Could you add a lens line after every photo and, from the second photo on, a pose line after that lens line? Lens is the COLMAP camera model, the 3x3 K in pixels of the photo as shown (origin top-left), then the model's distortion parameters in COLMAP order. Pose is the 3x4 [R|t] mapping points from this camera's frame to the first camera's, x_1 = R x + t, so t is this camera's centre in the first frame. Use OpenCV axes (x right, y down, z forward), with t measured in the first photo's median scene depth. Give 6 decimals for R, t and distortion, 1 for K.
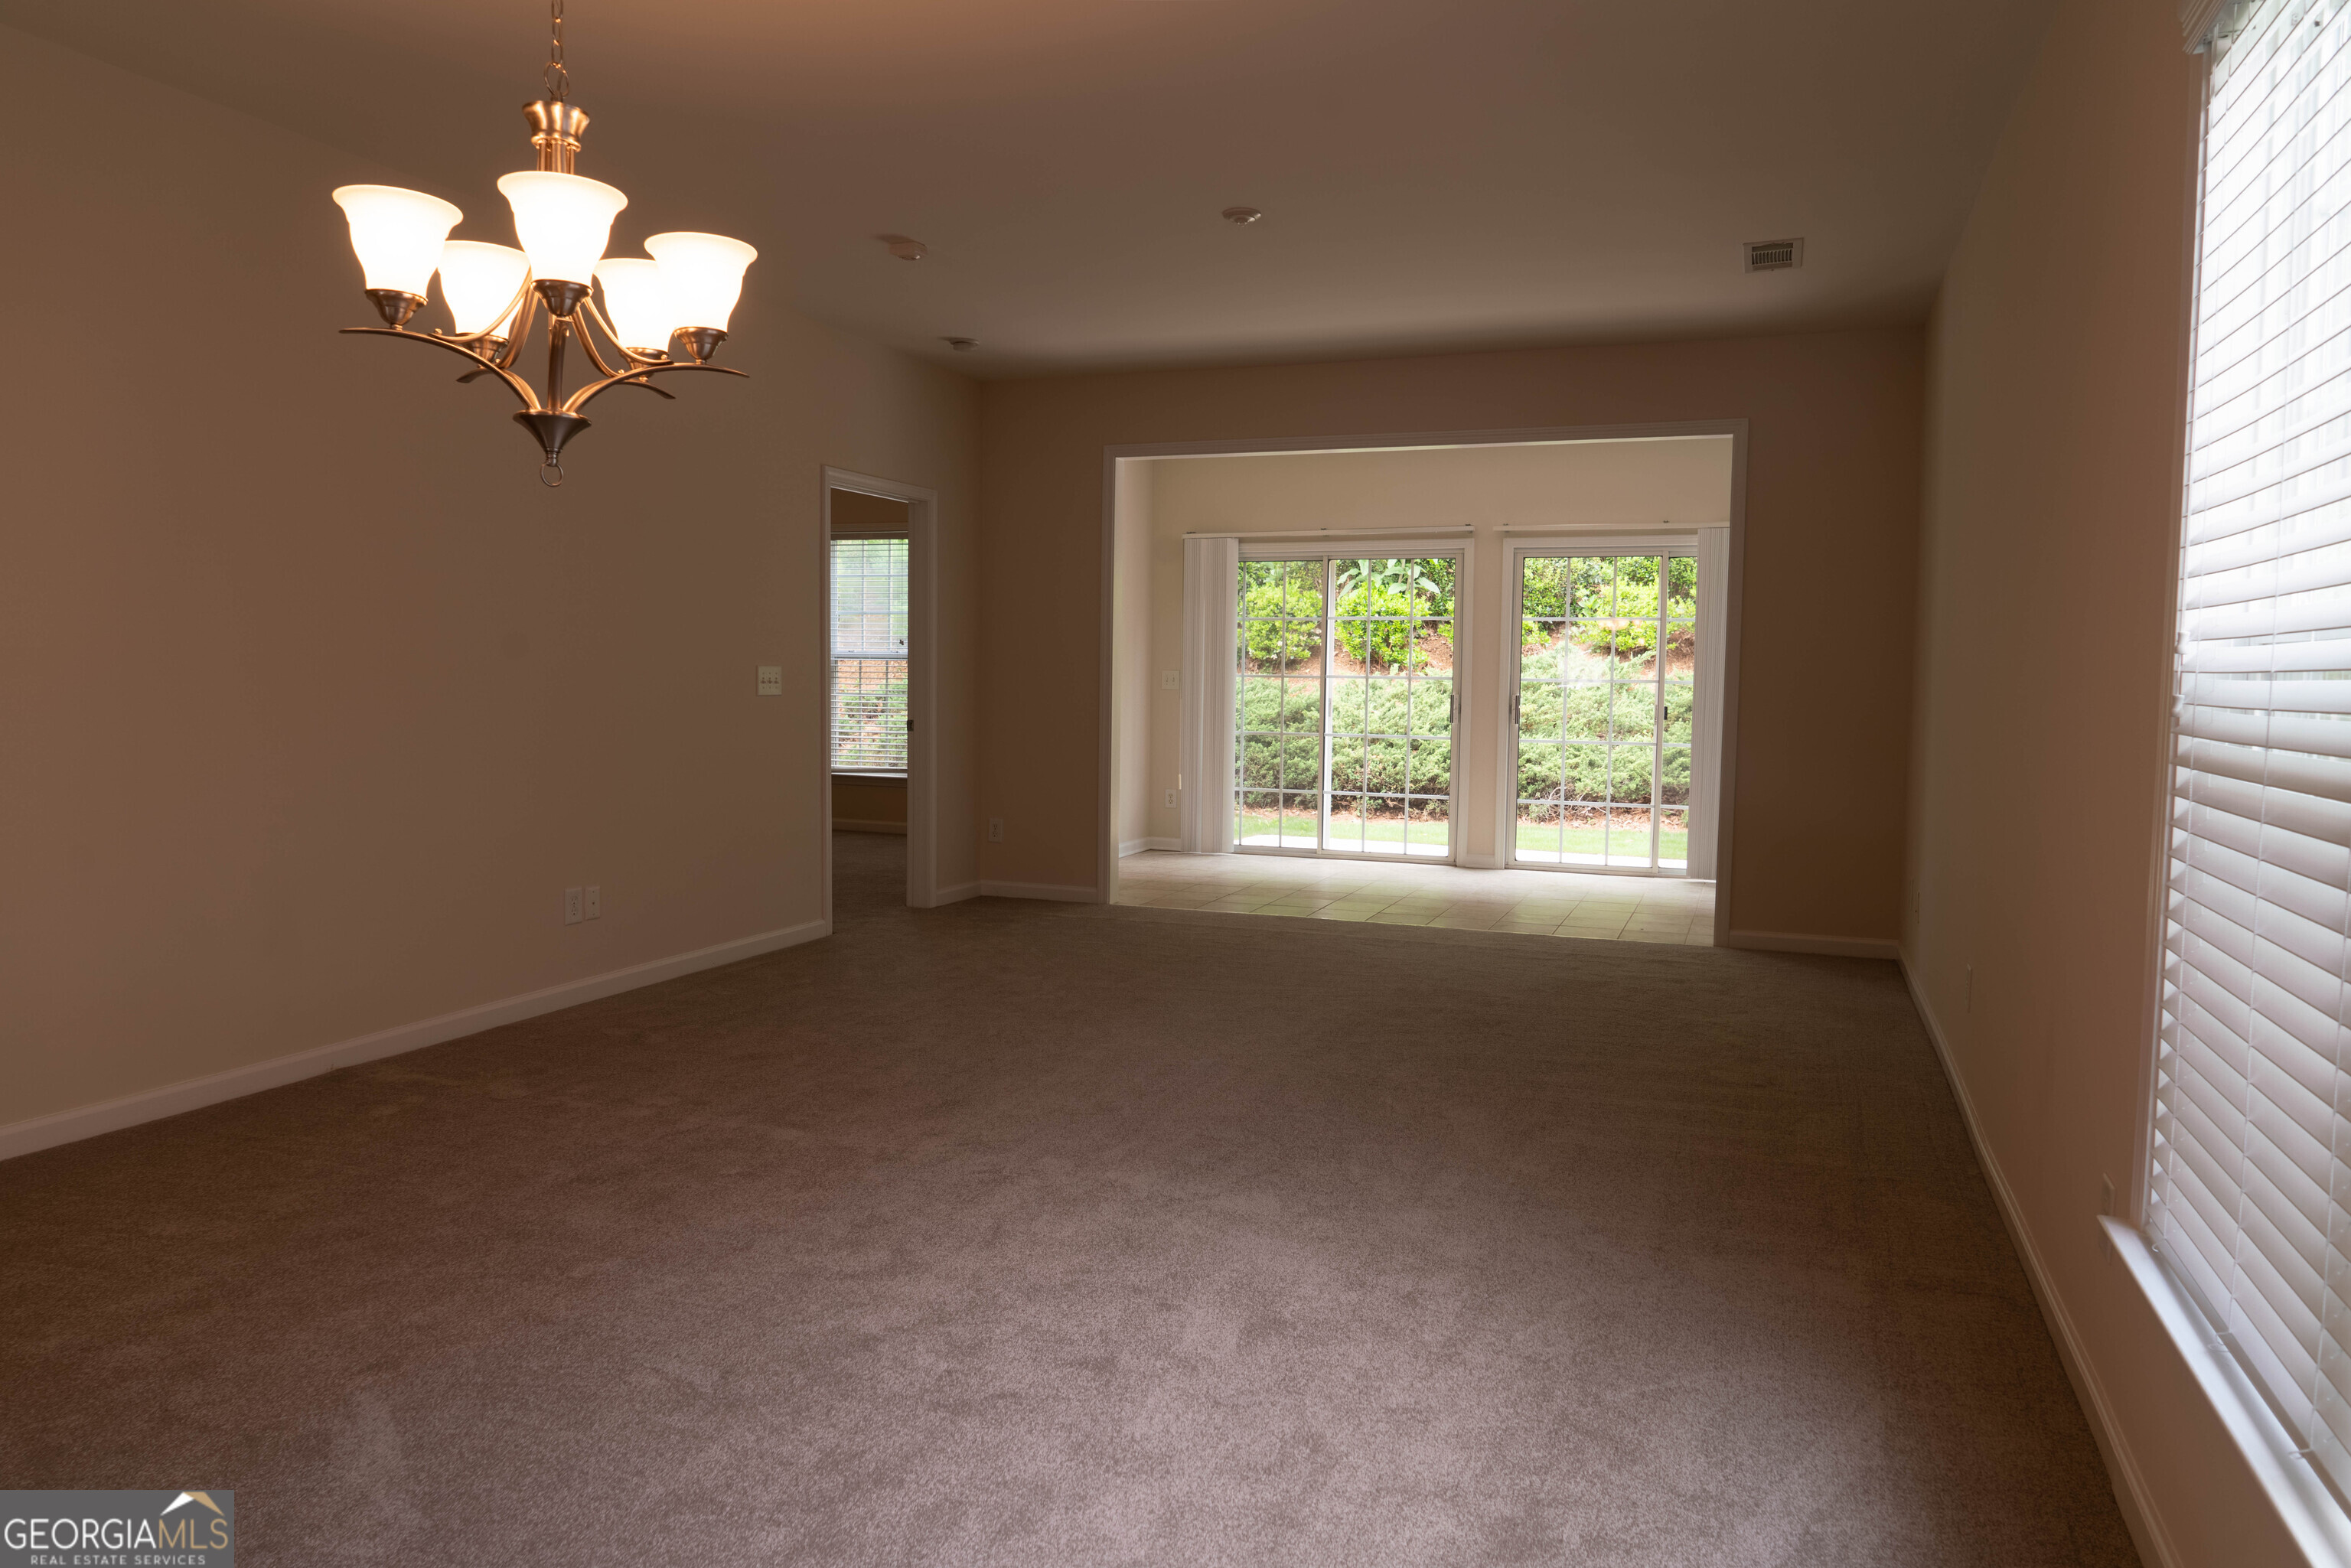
lens RADIAL K [[1570.5, 0, 1188.3], [0, 1570.5, 787.0], [0, 0, 1]] dist [-0.017323, 0.001766]
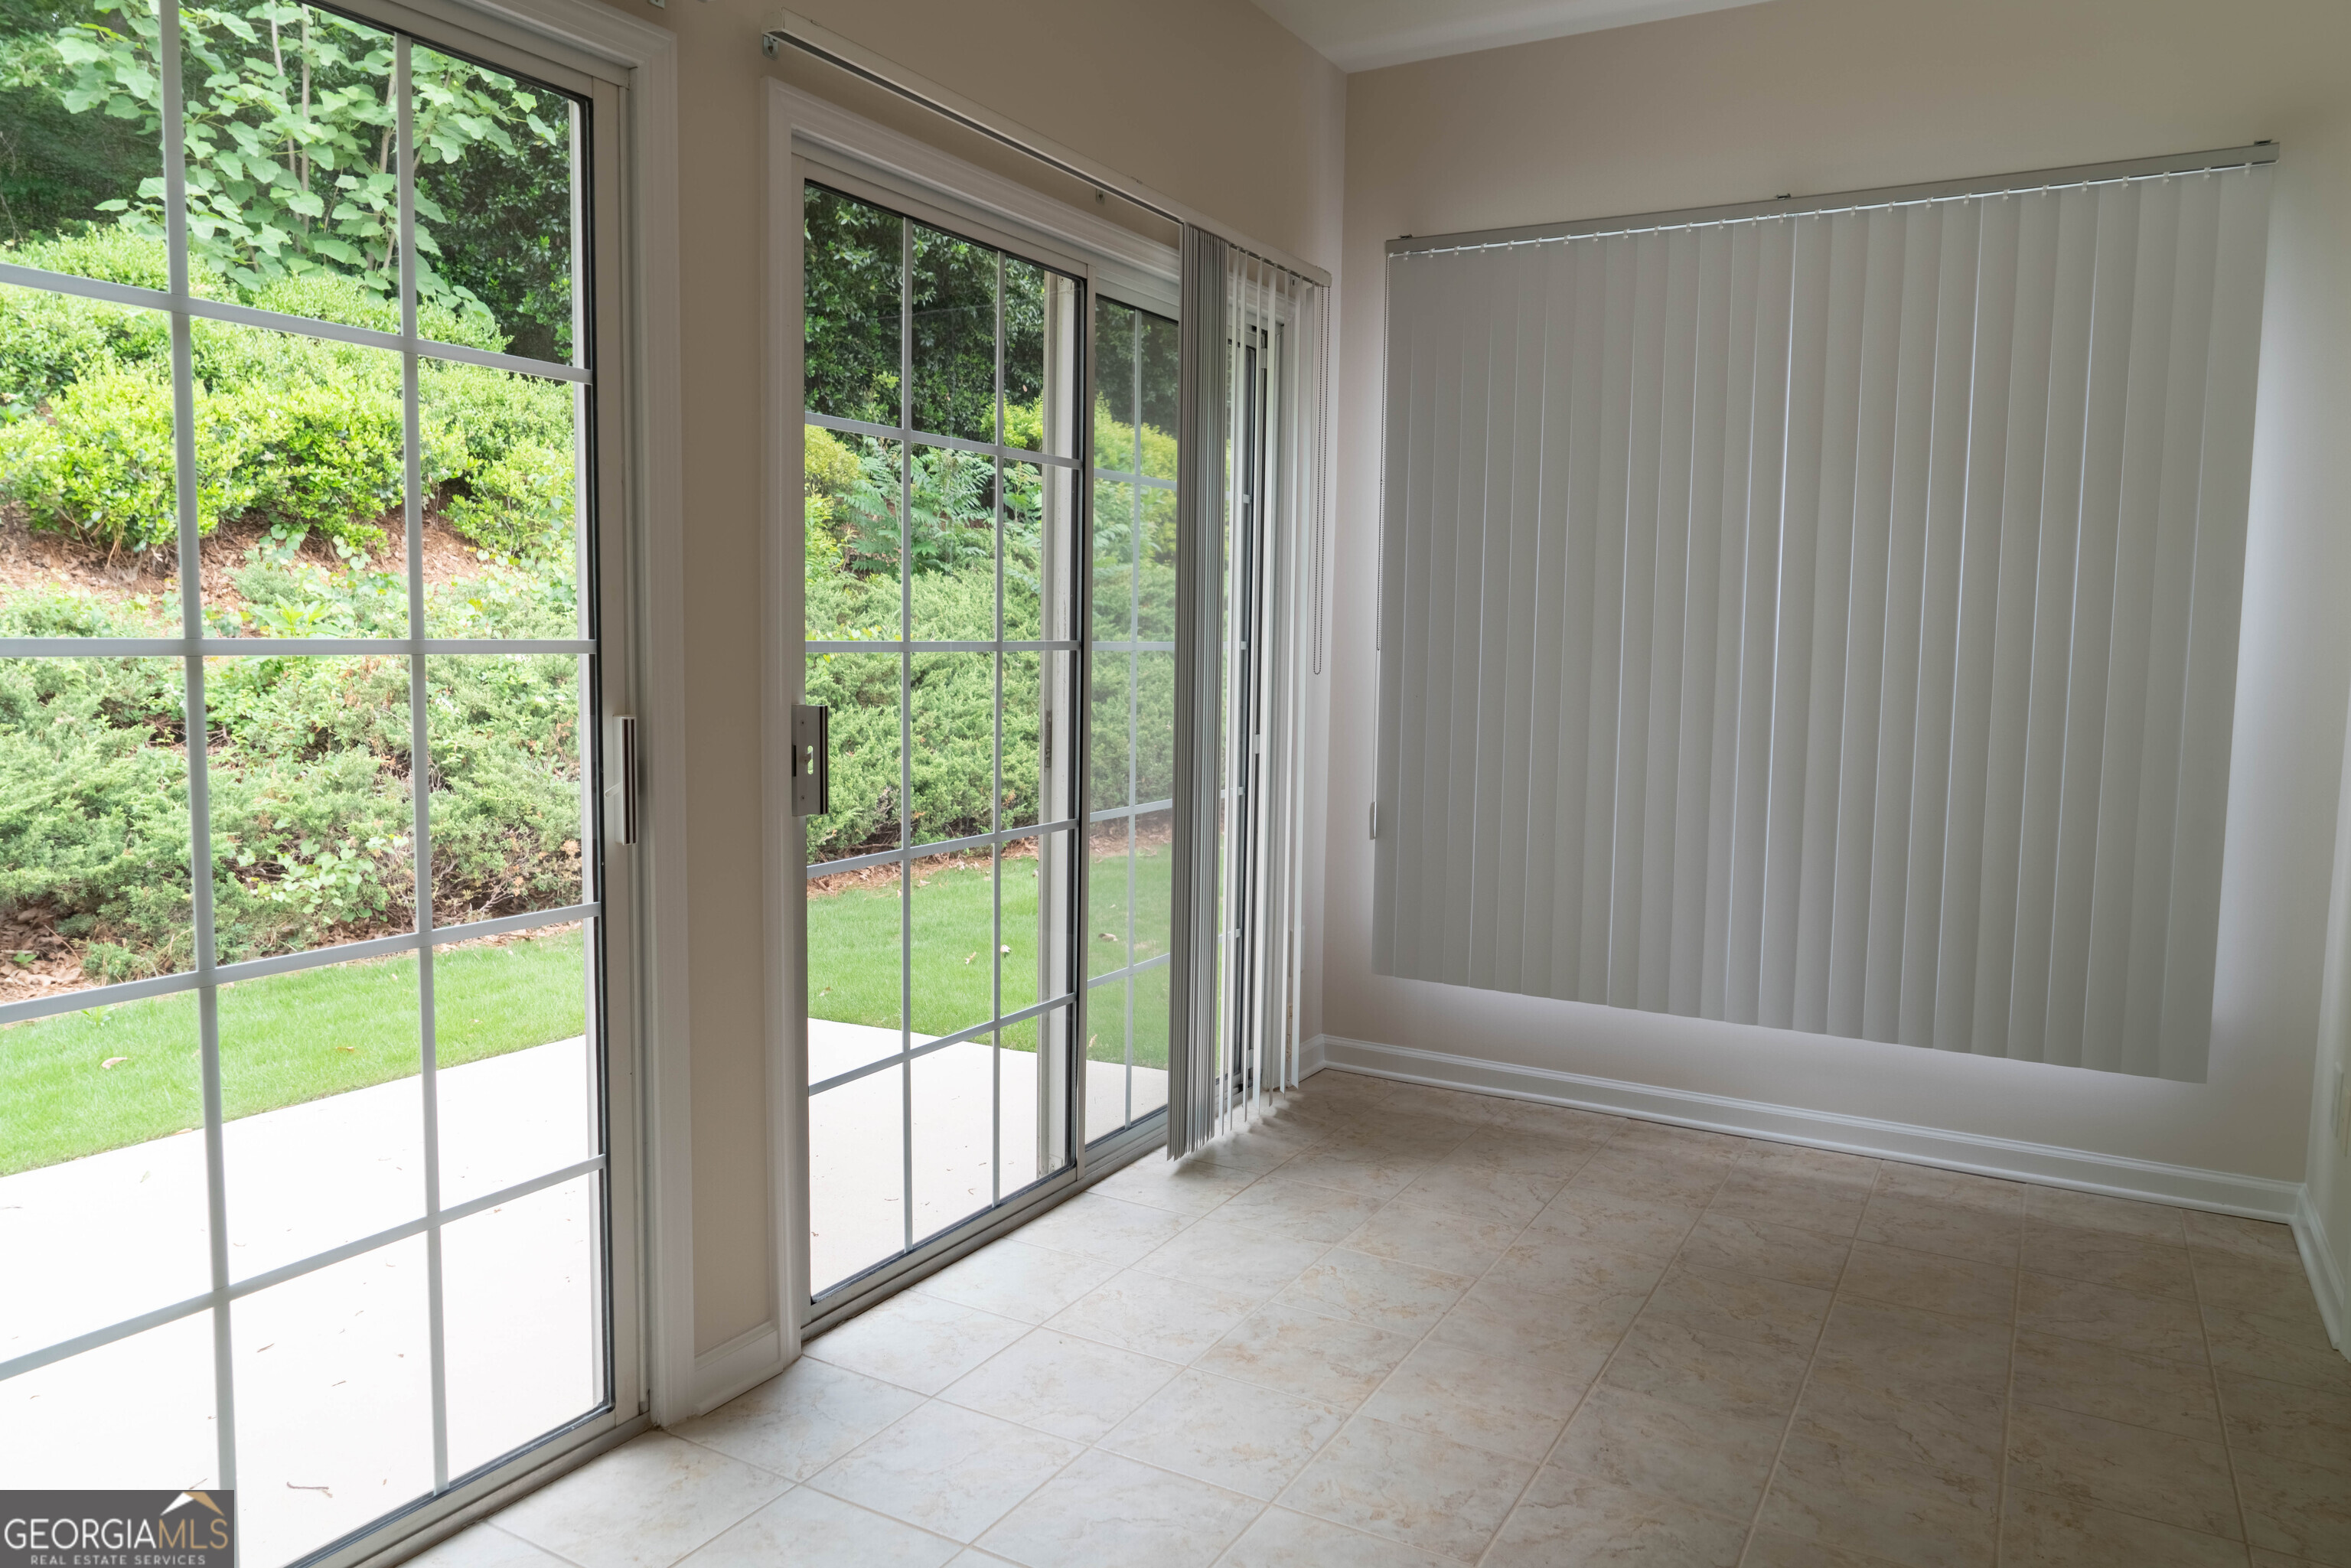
lens RADIAL K [[1570.5, 0, 1167.3], [0, 1570.5, 766.3], [0, 0, 1]] dist [-0.017323, 0.001766]
pose [[0.161544, -0.097848, 0.982003, -0.029928], [0.060023, 0.994204, 0.089190, -0.047750], [-0.985038, 0.044534, 0.166481, 0.623599]]
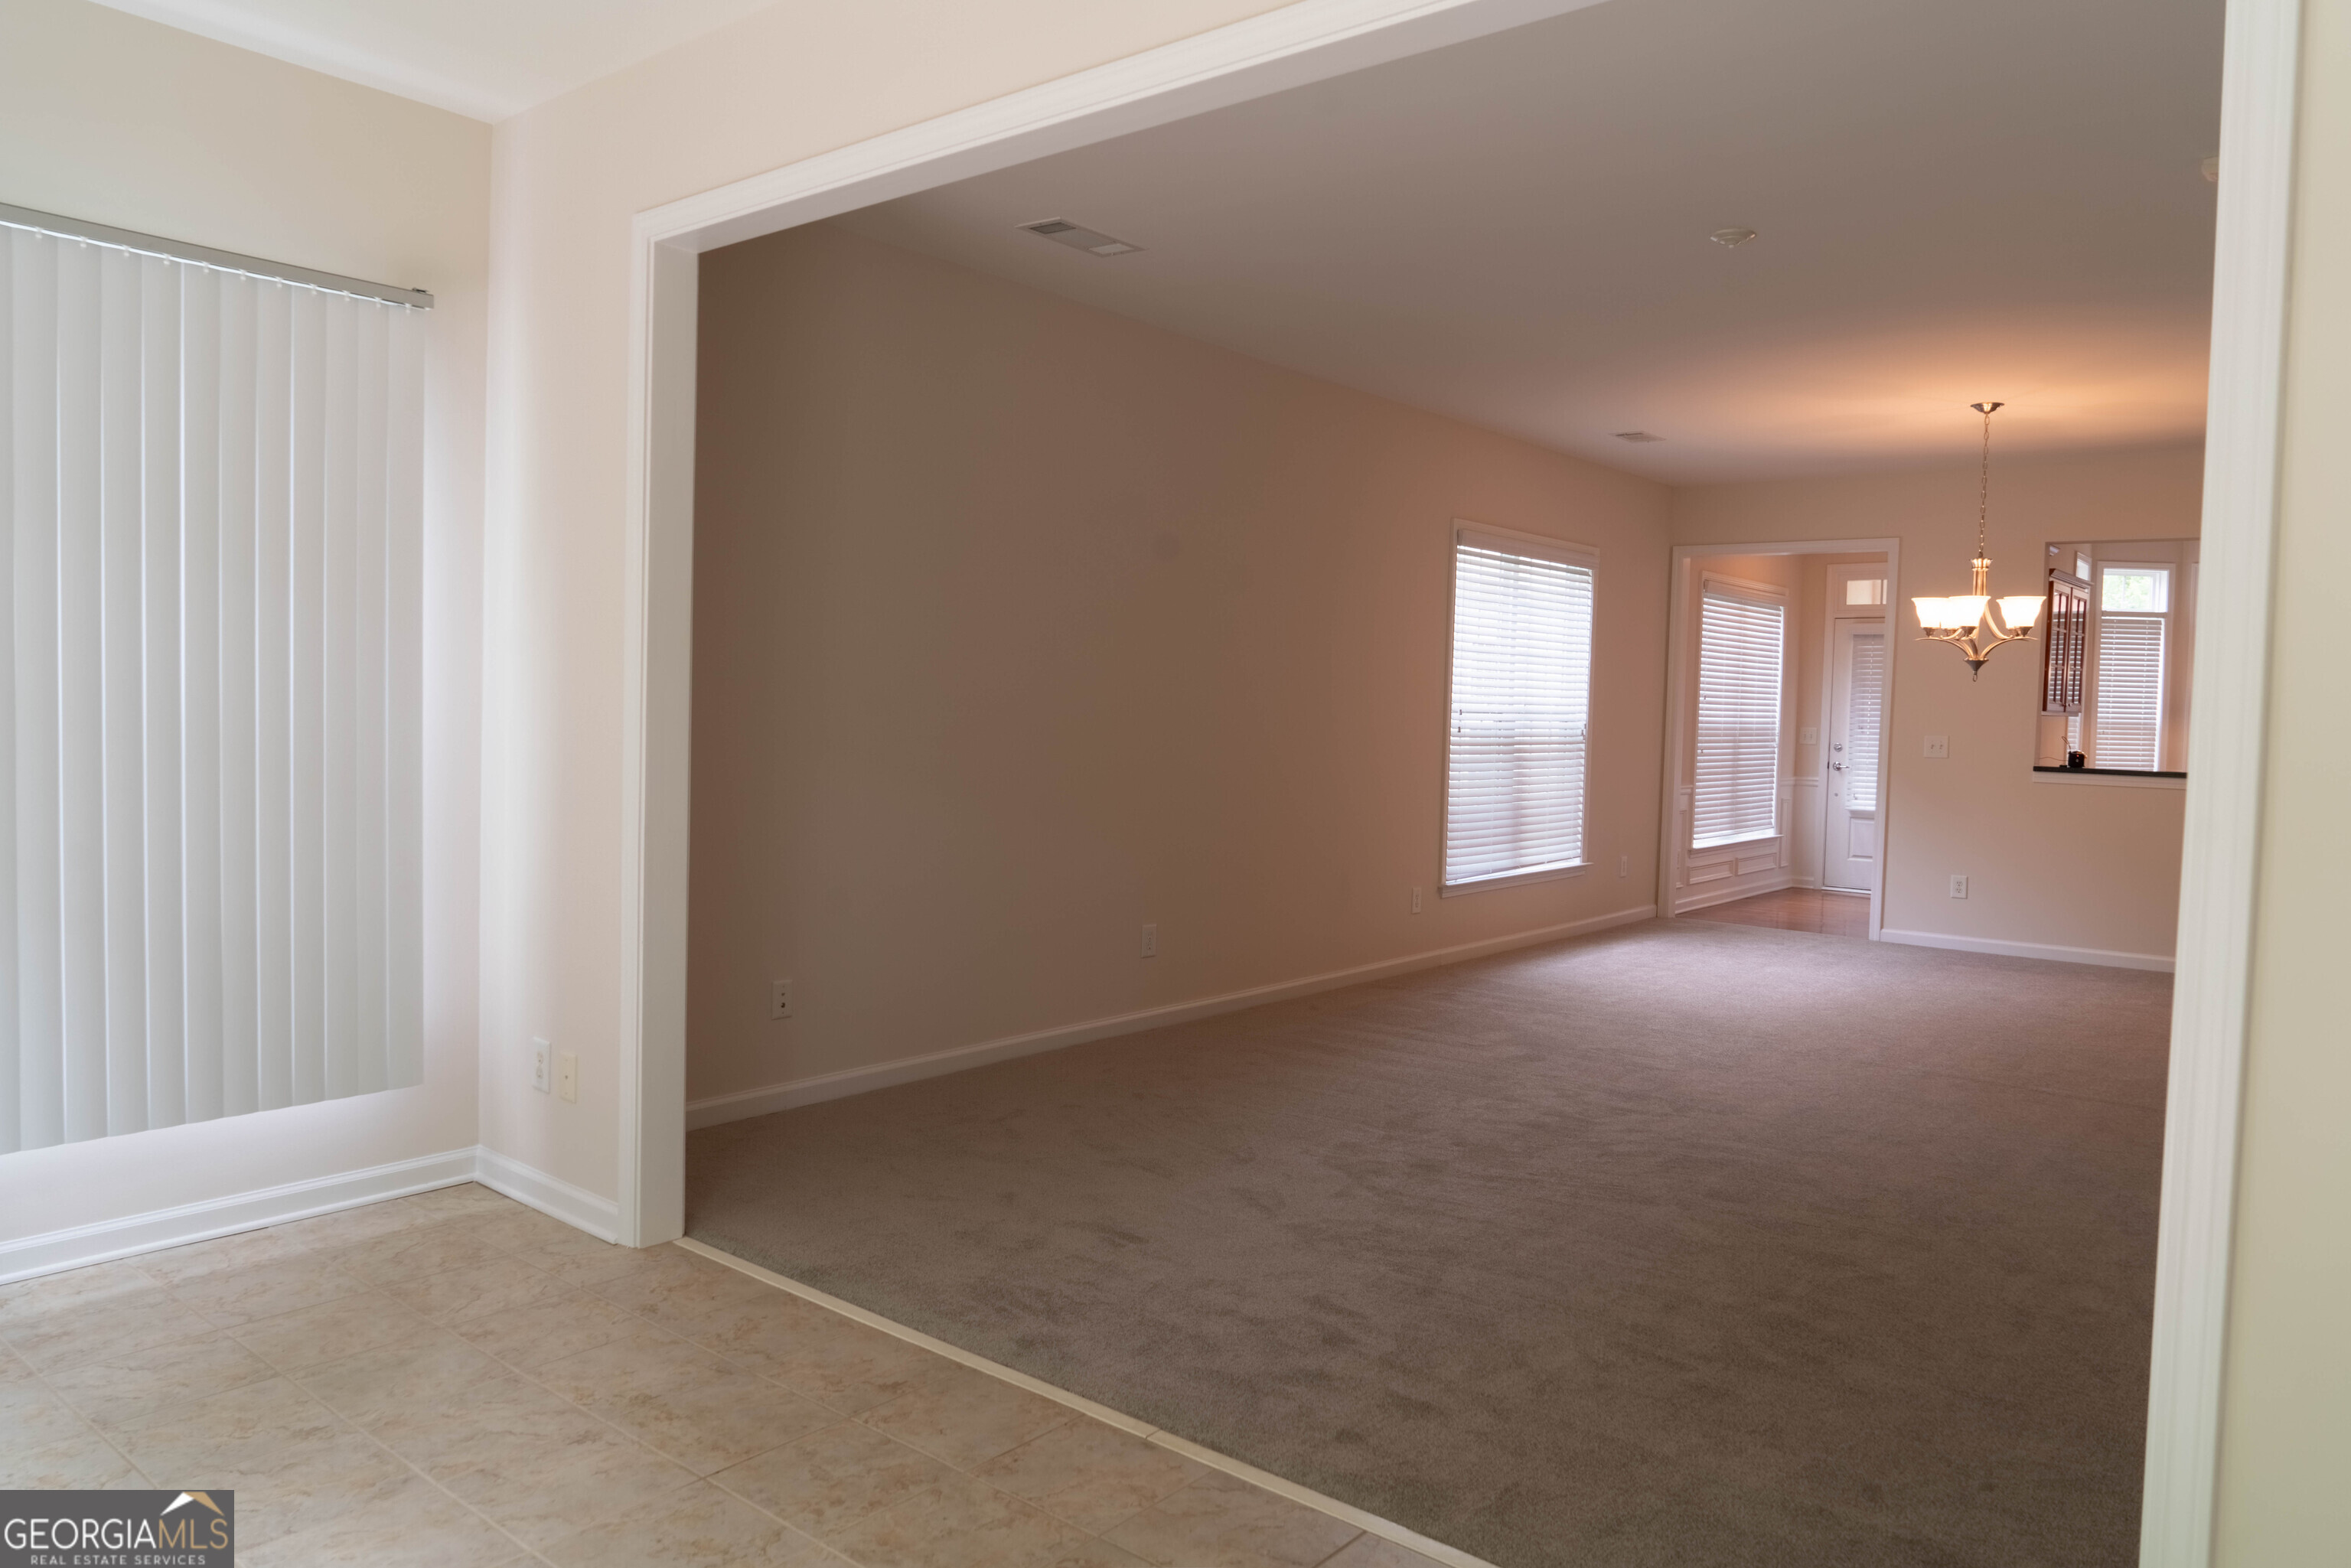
lens RADIAL K [[1570.5, 0, 1178.6], [0, 1570.5, 778.0], [0, 0, 1]] dist [-0.017323, 0.001766]
pose [[-0.942911, -0.052679, 0.328854, 0.007988], [-0.012452, 0.992297, 0.123251, -0.059060], [-0.332813, 0.112119, -0.936304, 0.718804]]
